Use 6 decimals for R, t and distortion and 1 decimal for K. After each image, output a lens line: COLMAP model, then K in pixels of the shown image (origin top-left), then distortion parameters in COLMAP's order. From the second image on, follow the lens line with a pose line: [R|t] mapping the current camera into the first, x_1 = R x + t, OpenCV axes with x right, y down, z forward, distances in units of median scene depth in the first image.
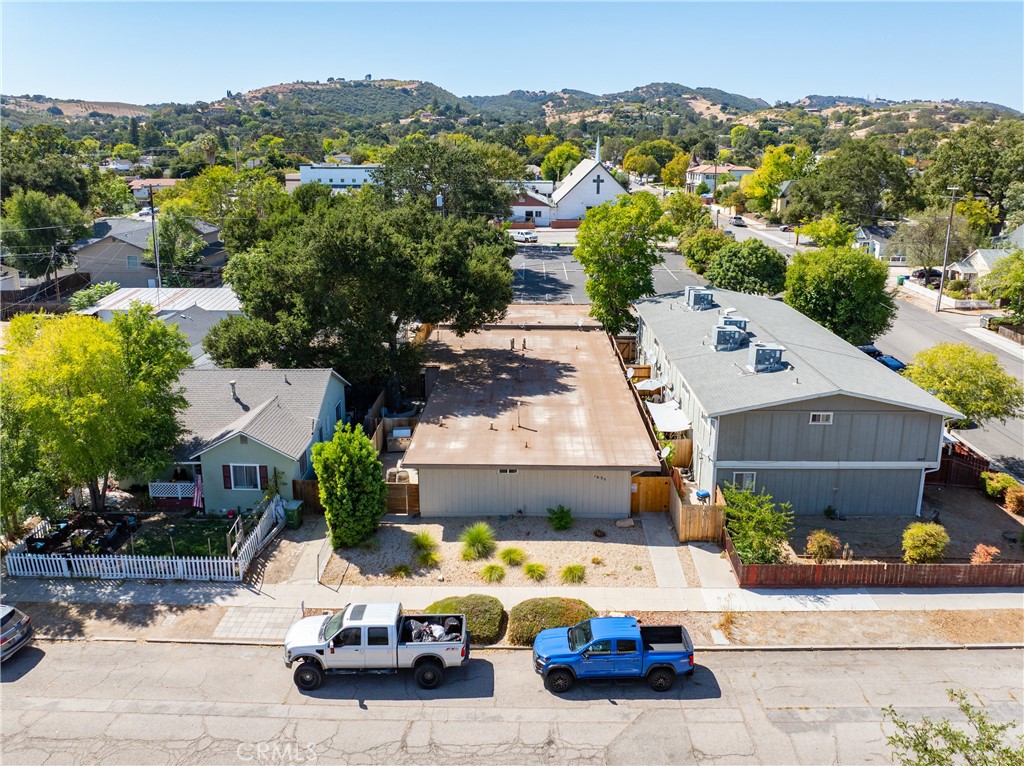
lens RADIAL K [[724.5, 0, 523.2], [0, 724.5, 343.6], [0, 0, 1]] dist [-0.042868, 0.005942]
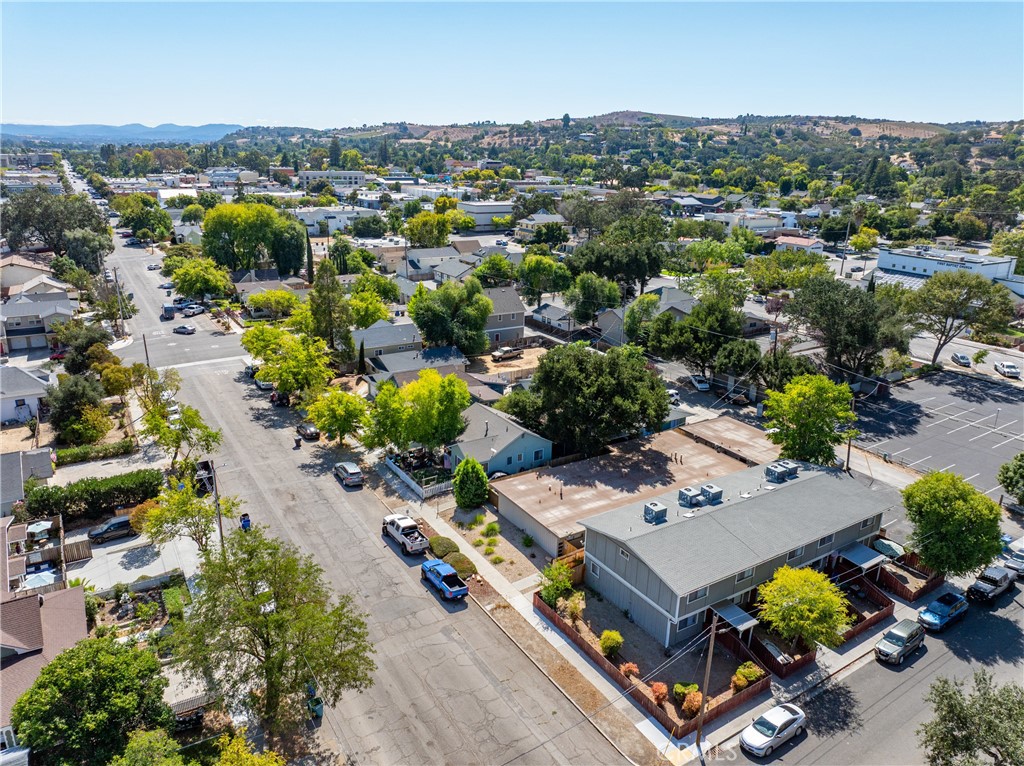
lens RADIAL K [[713.9, 0, 512.0], [0, 713.9, 383.0], [0, 0, 1]] dist [-0.042056, 0.003251]
pose [[0.526928, 0.265055, -0.807522, 1.432819], [-0.232441, 0.958846, 0.163051, -0.458042], [0.817507, 0.101785, 0.566853, -0.159988]]
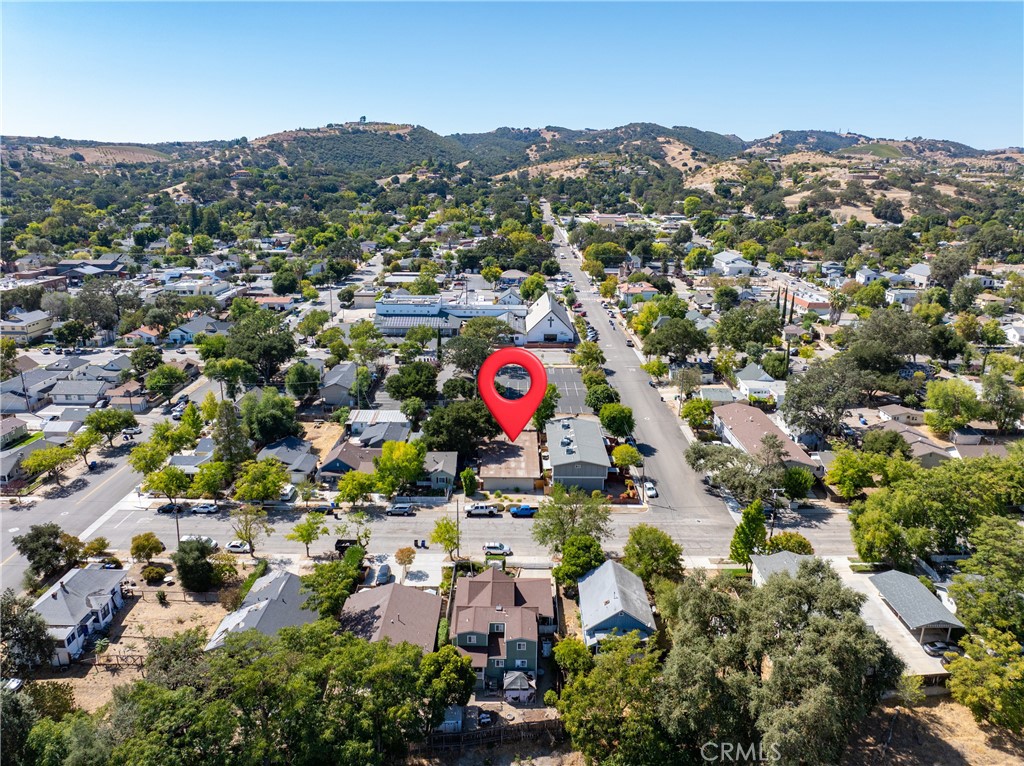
lens RADIAL K [[713.9, 0, 512.0], [0, 713.9, 383.0], [0, 0, 1]] dist [-0.042056, 0.003251]
pose [[0.999987, 0.001056, 0.004913, 0.001216], [-0.001190, 0.999624, 0.027390, -0.493730], [-0.004882, -0.027395, 0.999613, -3.137222]]
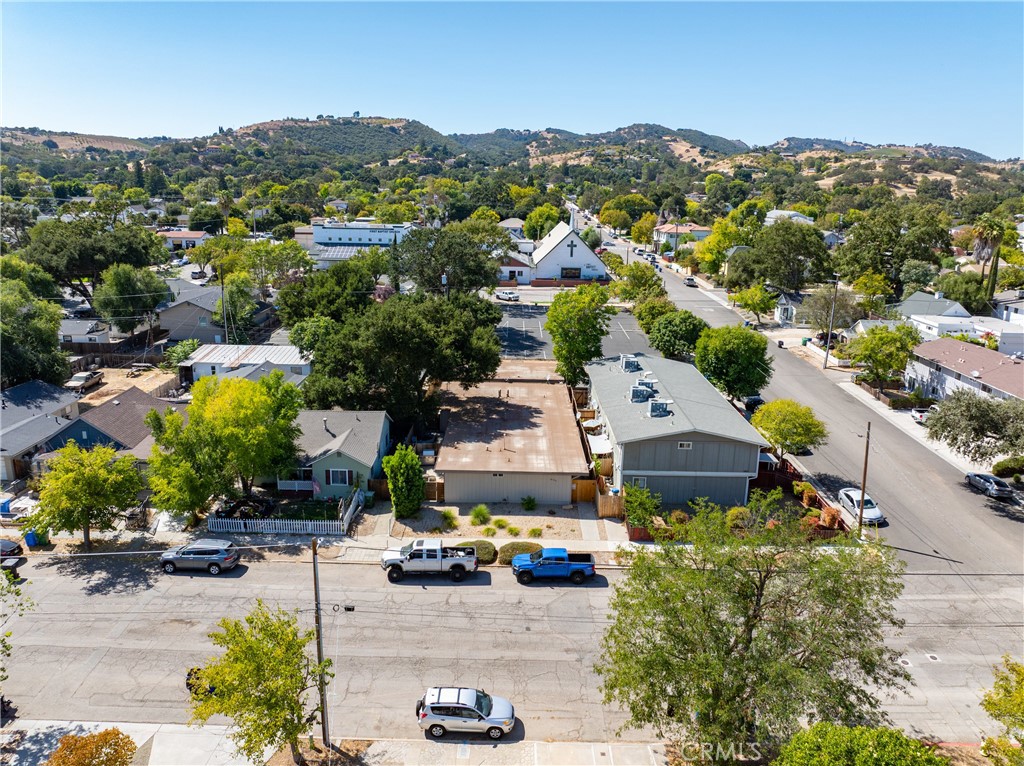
lens RADIAL K [[713.9, 0, 512.0], [0, 713.9, 383.0], [0, 0, 1]] dist [-0.042056, 0.003251]
pose [[0.999874, 0.012234, 0.010068, -0.007555], [-0.012327, 0.999881, 0.009228, -0.051453], [-0.009954, -0.009351, 0.999907, -0.639362]]
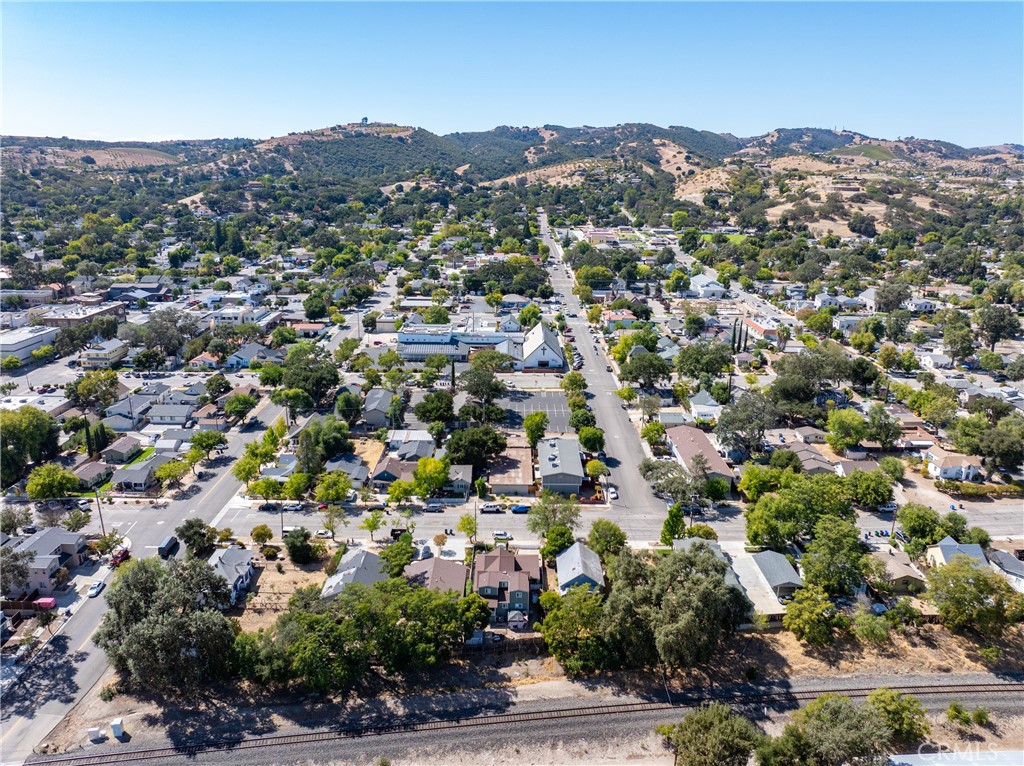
lens RADIAL K [[715.9, 0, 512.0], [0, 715.9, 383.0], [0, 0, 1]] dist [-0.036943, -0.004270]
pose [[0.999969, 0.002612, 0.007417, -0.025693], [-0.002898, 0.999240, 0.038864, -0.865243], [-0.007310, -0.038884, 0.999217, -4.701607]]
